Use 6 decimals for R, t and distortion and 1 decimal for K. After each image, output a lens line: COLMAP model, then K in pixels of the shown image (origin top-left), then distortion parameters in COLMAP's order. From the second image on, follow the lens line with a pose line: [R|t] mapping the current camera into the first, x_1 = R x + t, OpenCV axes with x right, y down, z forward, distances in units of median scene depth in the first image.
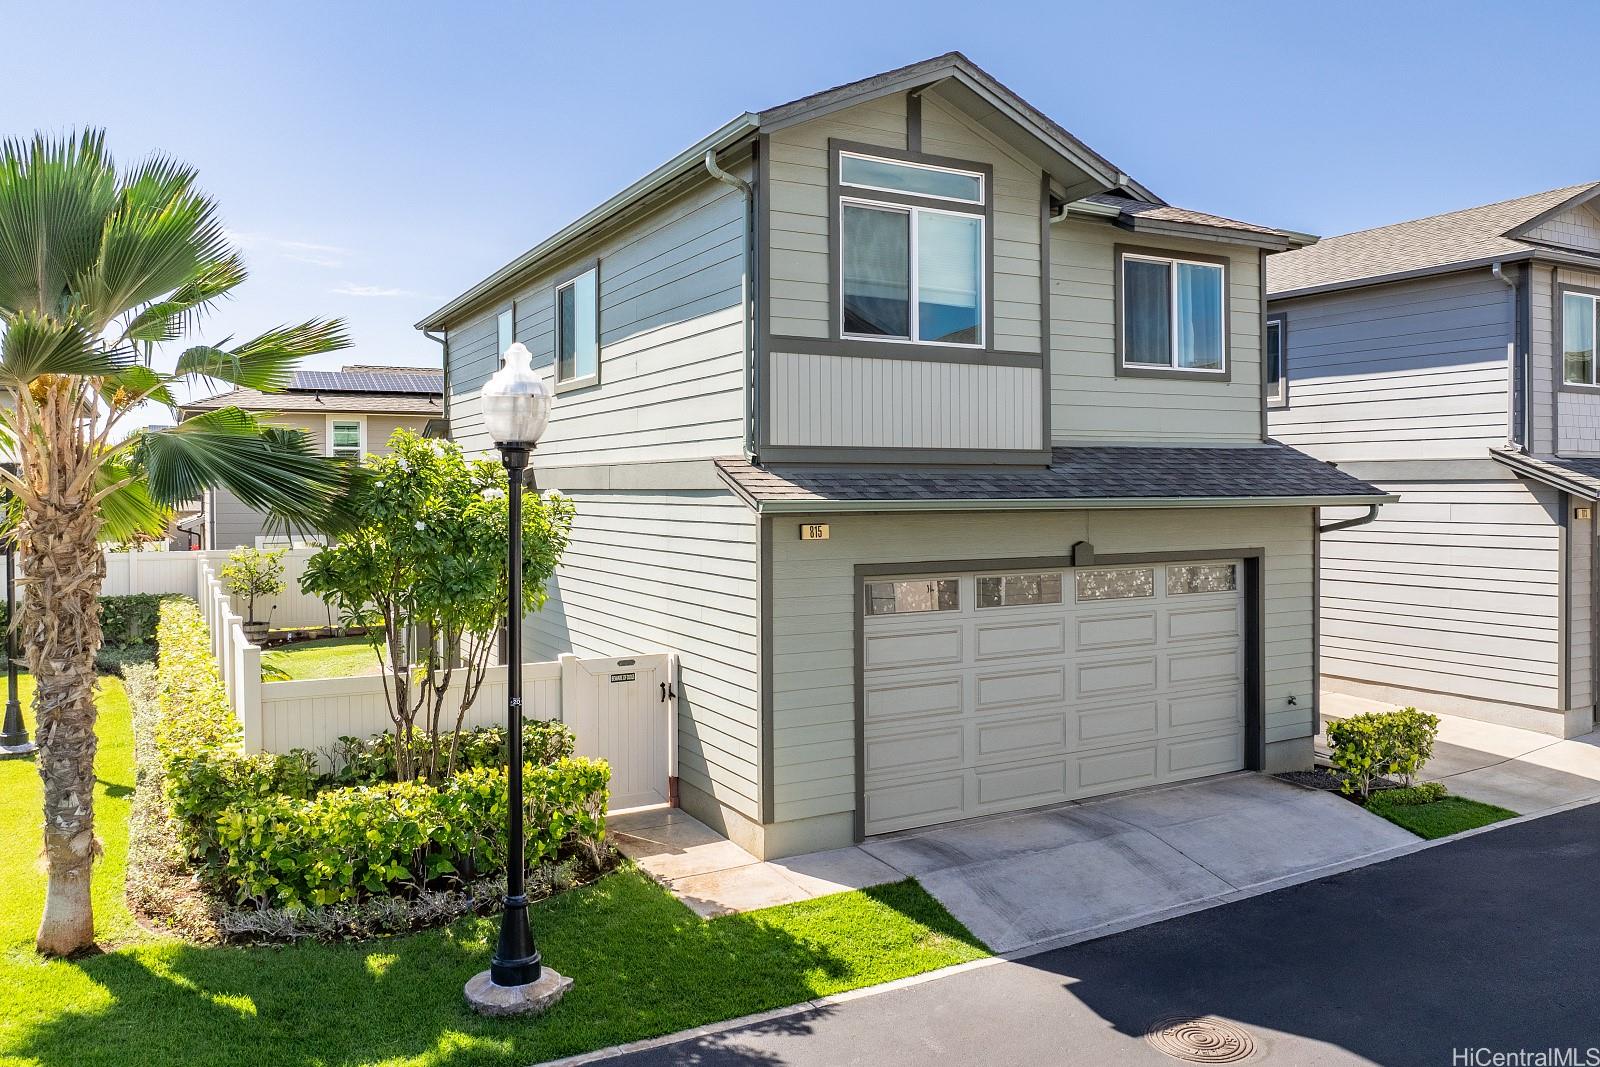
lens RADIAL K [[1206.9, 0, 862.8], [0, 1206.9, 489.7], [0, 0, 1]] dist [-0.042939, 0.002088]
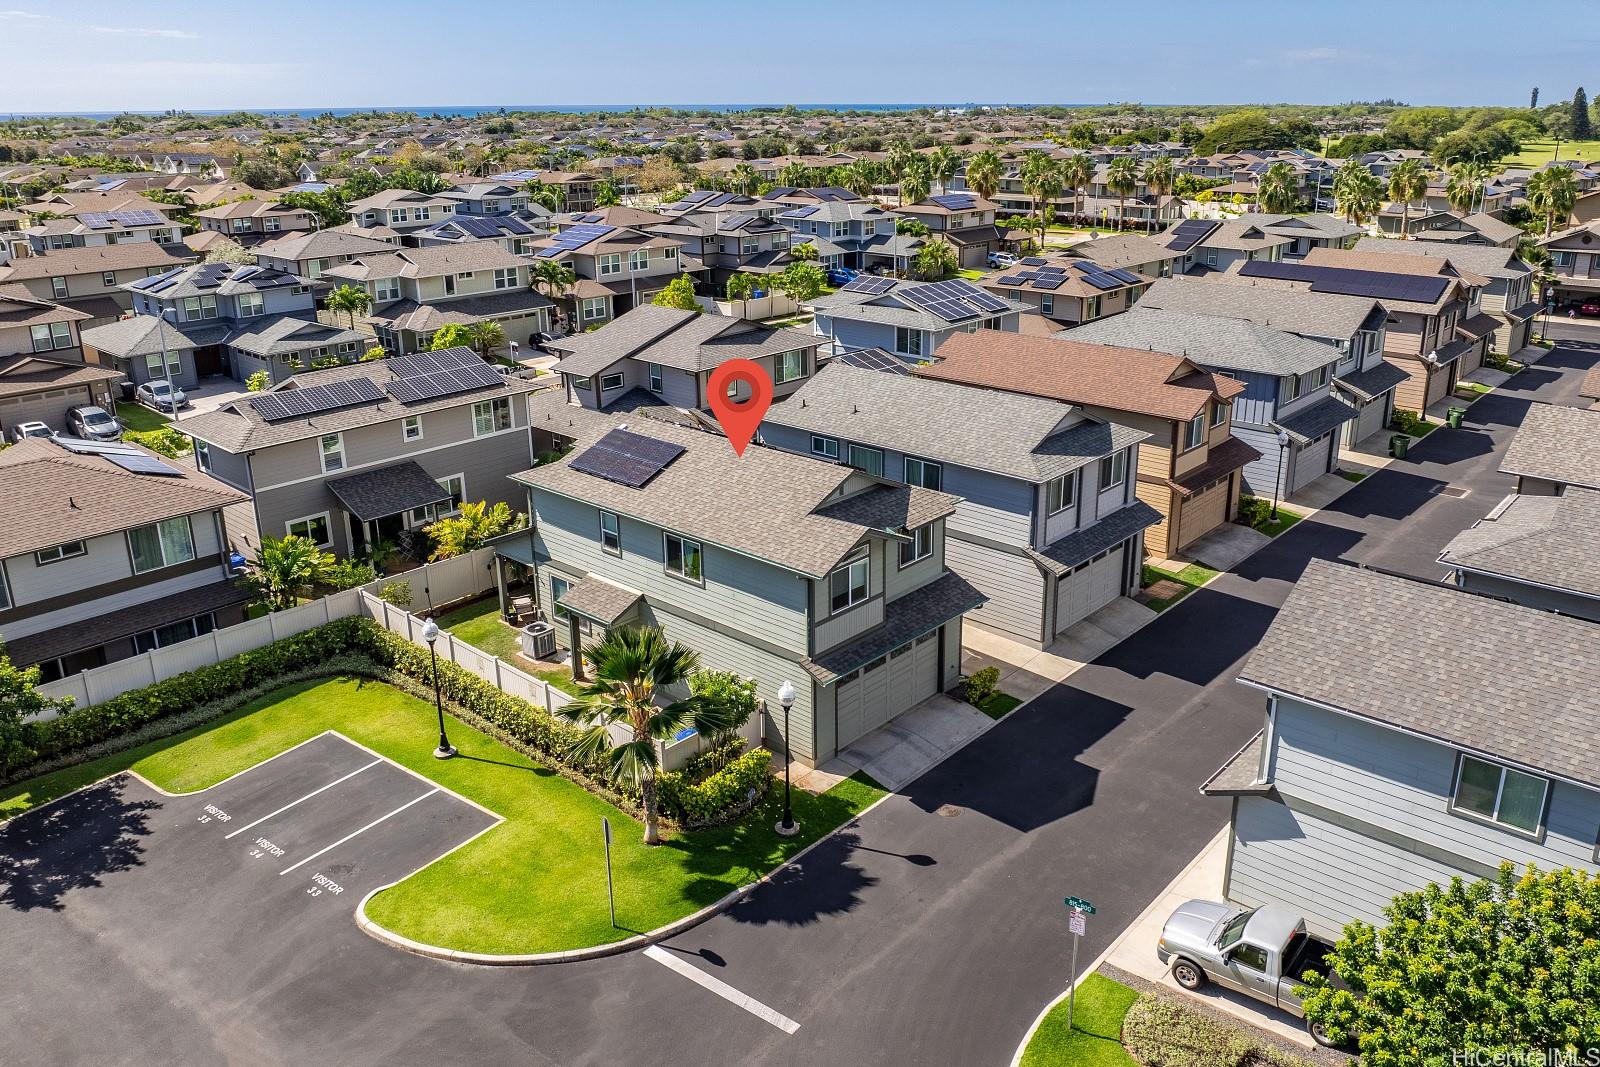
lens RADIAL K [[1206.9, 0, 830.4], [0, 1206.9, 441.7], [0, 0, 1]] dist [-0.042939, 0.002088]
pose [[0.949150, -0.084229, 0.303348, -0.922711], [-0.003102, 0.960998, 0.276539, -1.405860], [-0.314809, -0.263418, 0.911869, -1.715761]]
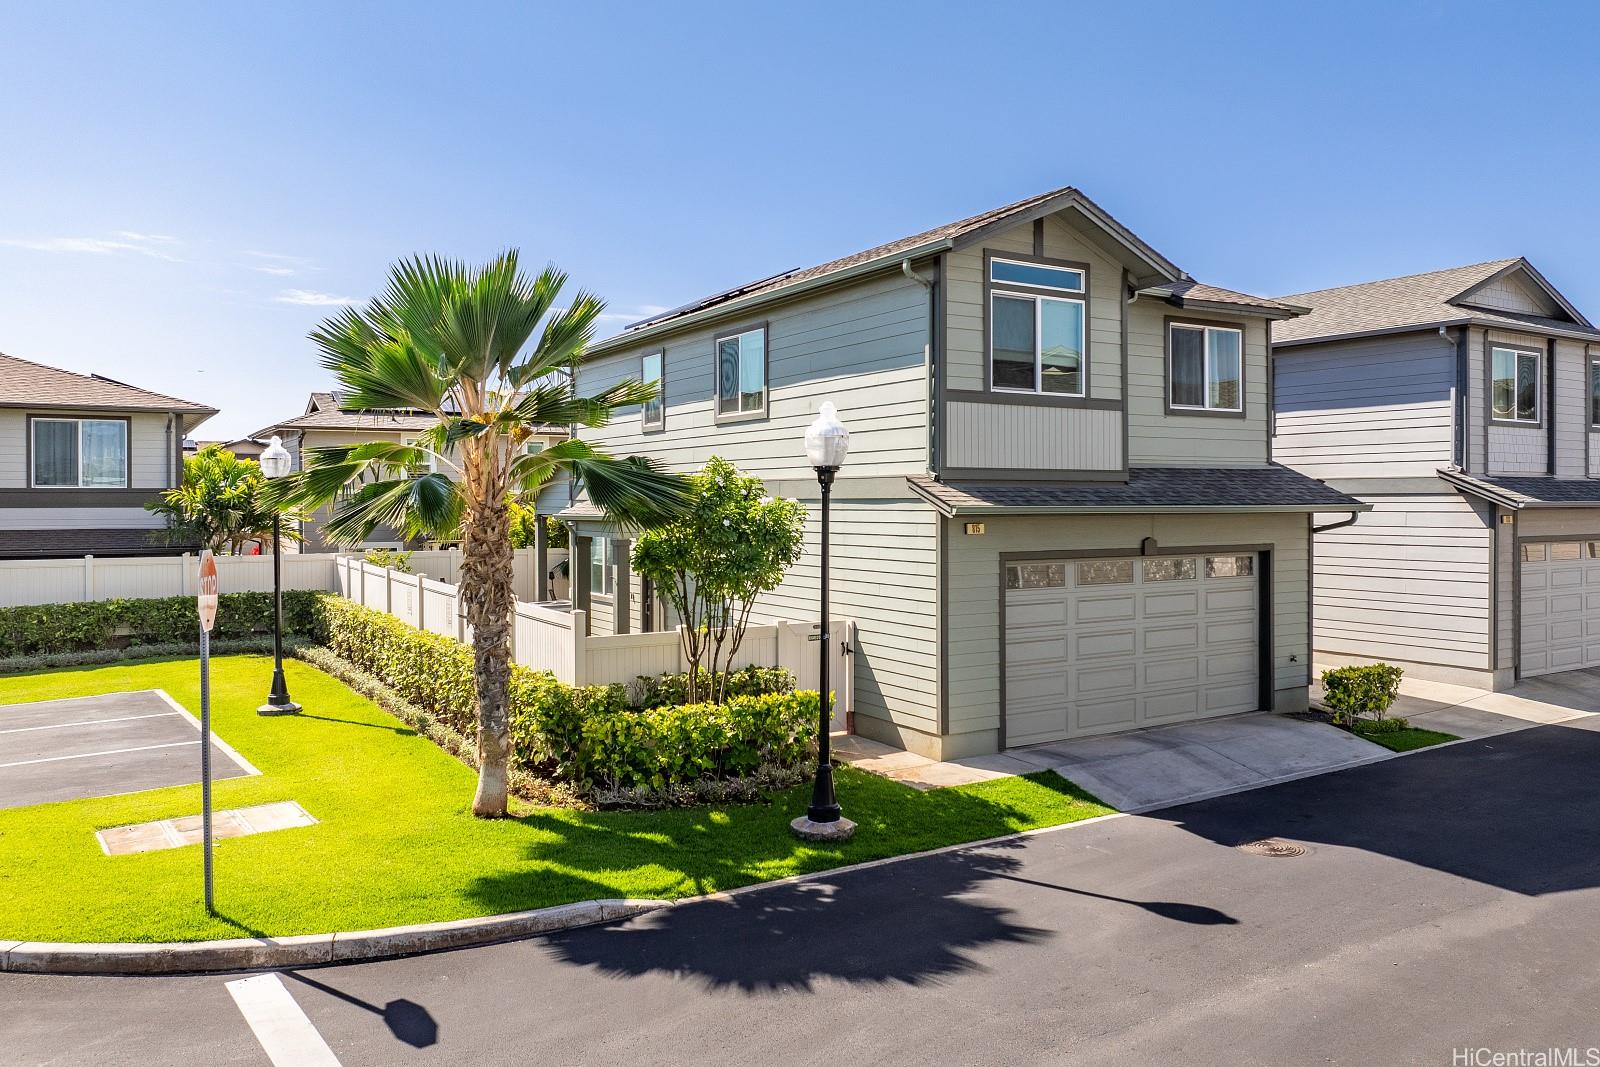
lens RADIAL K [[1206.9, 0, 847.2], [0, 1206.9, 505.5], [0, 0, 1]] dist [-0.042939, 0.002088]
pose [[0.999200, 0.001417, 0.039960, -0.238891], [-0.001470, 0.999998, 0.001313, 0.006009], [-0.039958, -0.001371, 0.999200, -0.389879]]
